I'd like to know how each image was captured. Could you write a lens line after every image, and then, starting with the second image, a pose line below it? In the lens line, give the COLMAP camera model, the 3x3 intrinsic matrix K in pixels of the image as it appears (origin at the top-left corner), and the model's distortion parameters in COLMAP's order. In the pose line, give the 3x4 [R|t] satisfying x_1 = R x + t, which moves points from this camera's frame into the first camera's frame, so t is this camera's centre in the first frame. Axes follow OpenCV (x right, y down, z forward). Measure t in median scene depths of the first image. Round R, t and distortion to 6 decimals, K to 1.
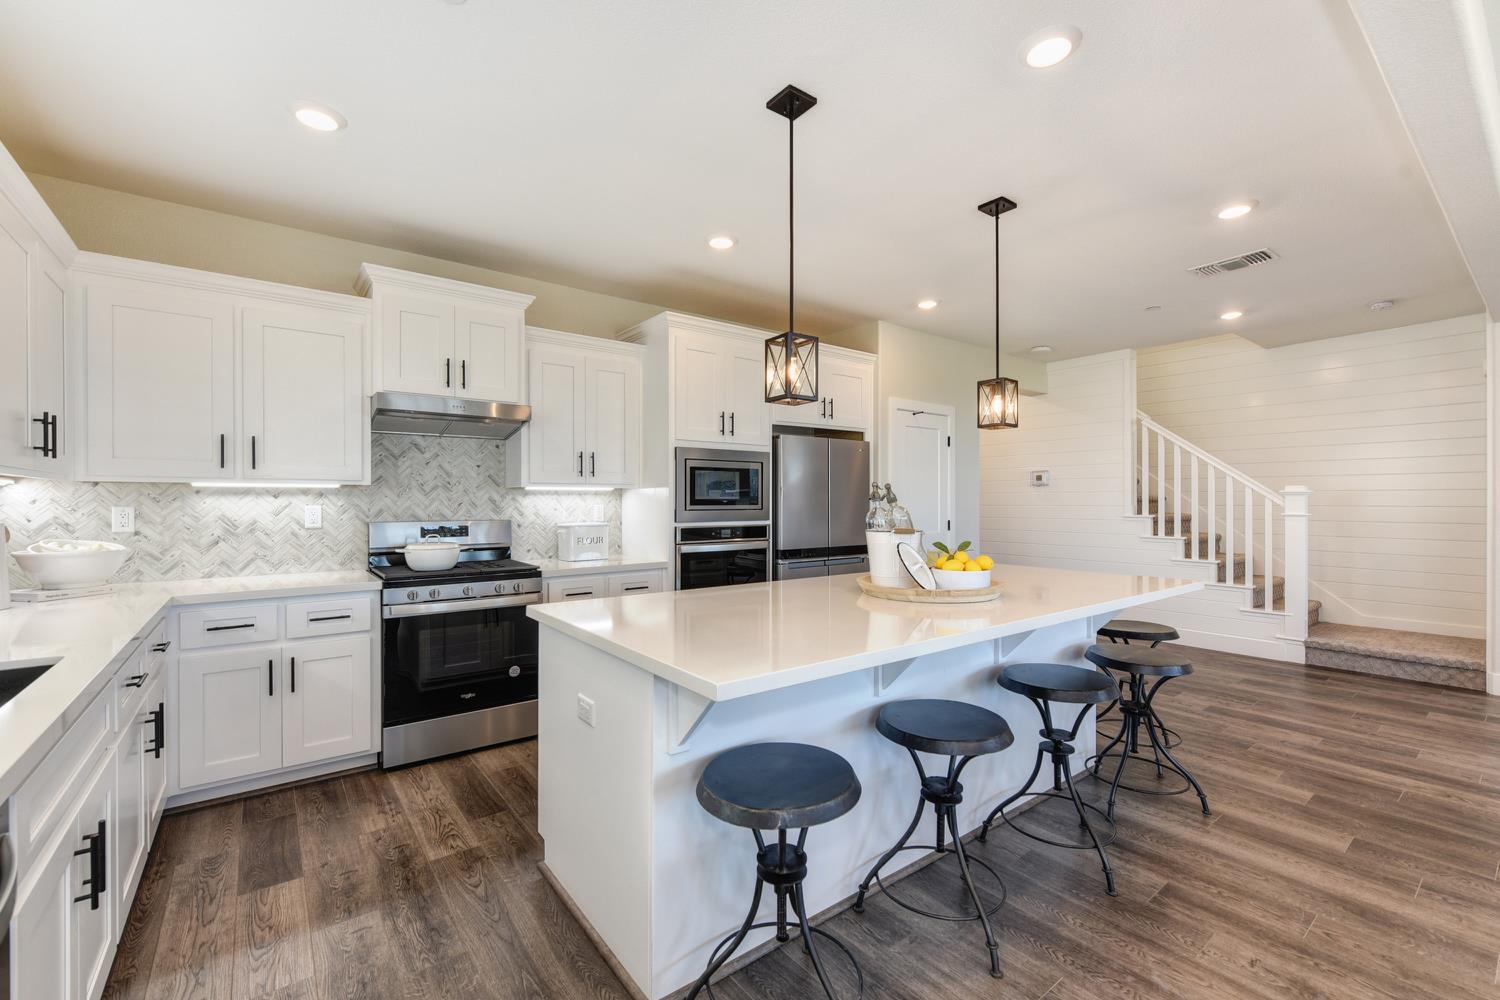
lens RADIAL K [[627.9, 0, 764.3], [0, 627.9, 504.3], [0, 0, 1]] dist [-0.004464, -0.003982]
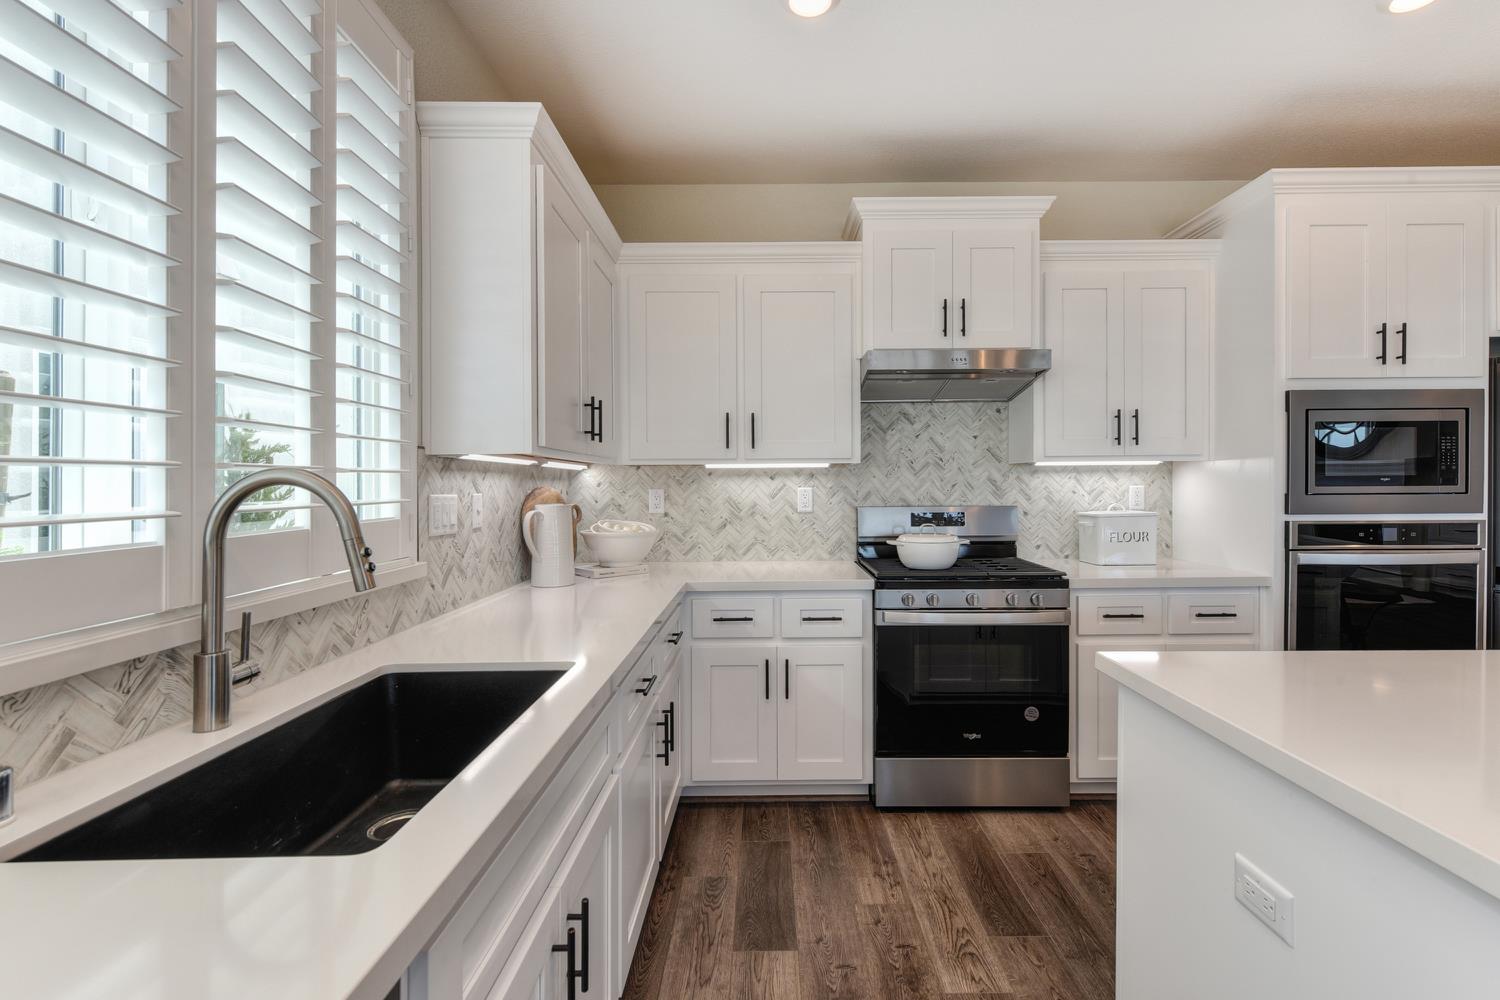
lens RADIAL K [[665.7, 0, 771.4], [0, 665.7, 496.9], [0, 0, 1]] dist [0.001629, 0.000046]
pose [[0.785742, 0.006350, -0.618522, -0.166686], [0.003168, 0.999893, 0.014290, 0.001648], [0.618546, -0.013188, 0.785638, 0.217596]]
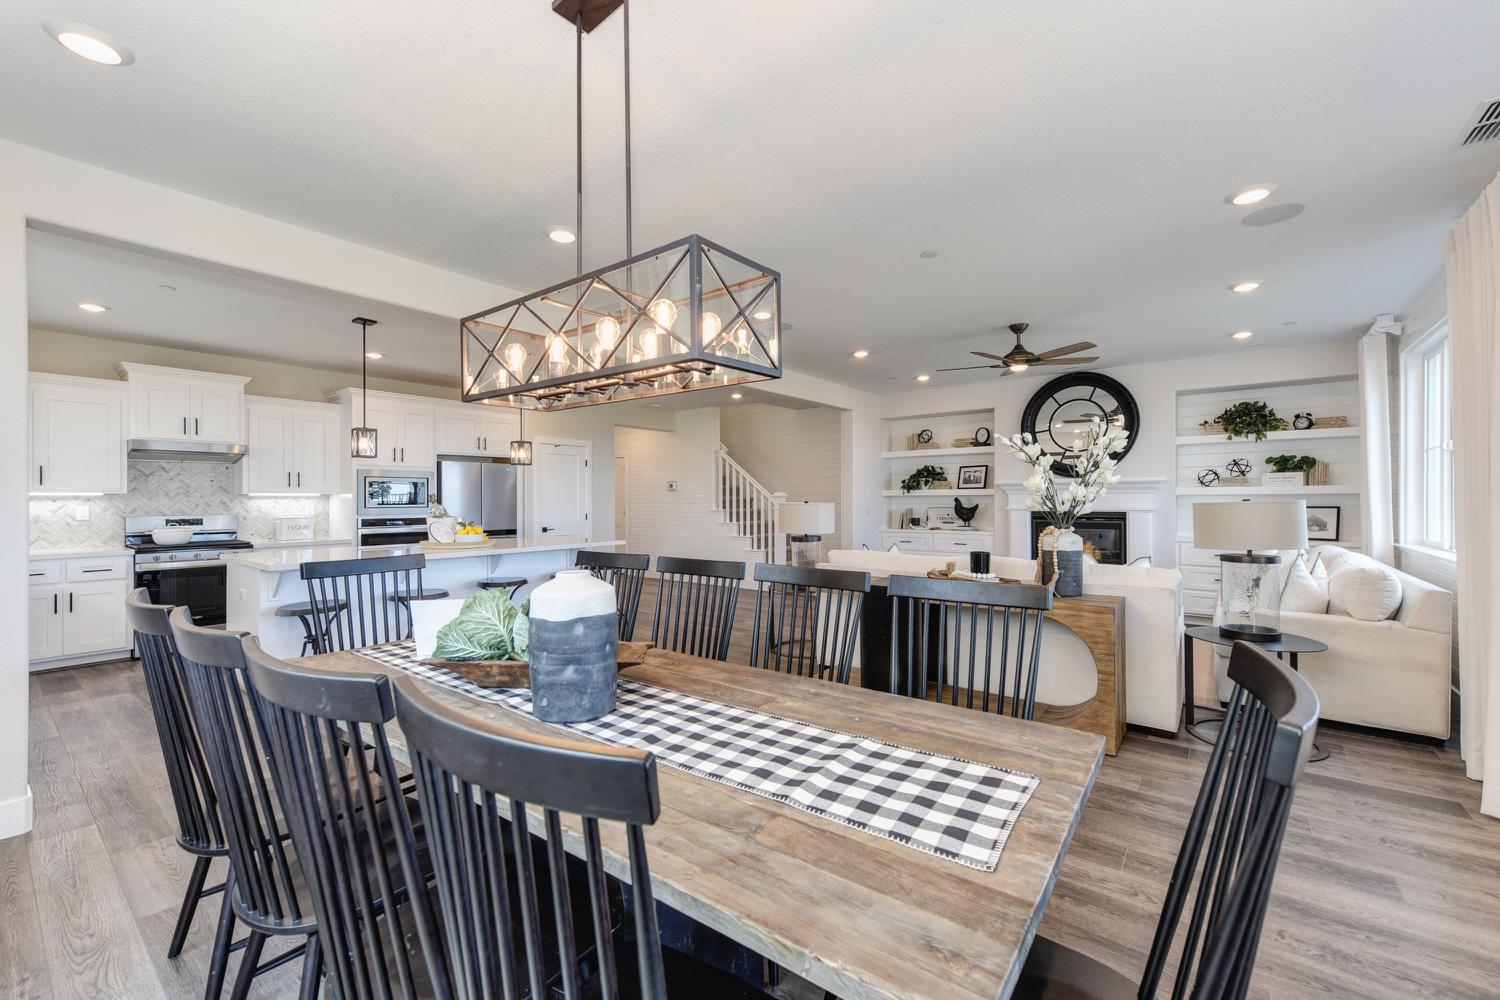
lens RADIAL K [[605.9, 0, 781.1], [0, 605.9, 496.6], [0, 0, 1]] dist [-0.003140, -0.000565]
pose [[0.964884, -0.000879, 0.262675, 0.630422], [0.003002, 0.999966, -0.007678, -0.005698], [-0.262659, 0.008197, 0.964854, -1.007880]]
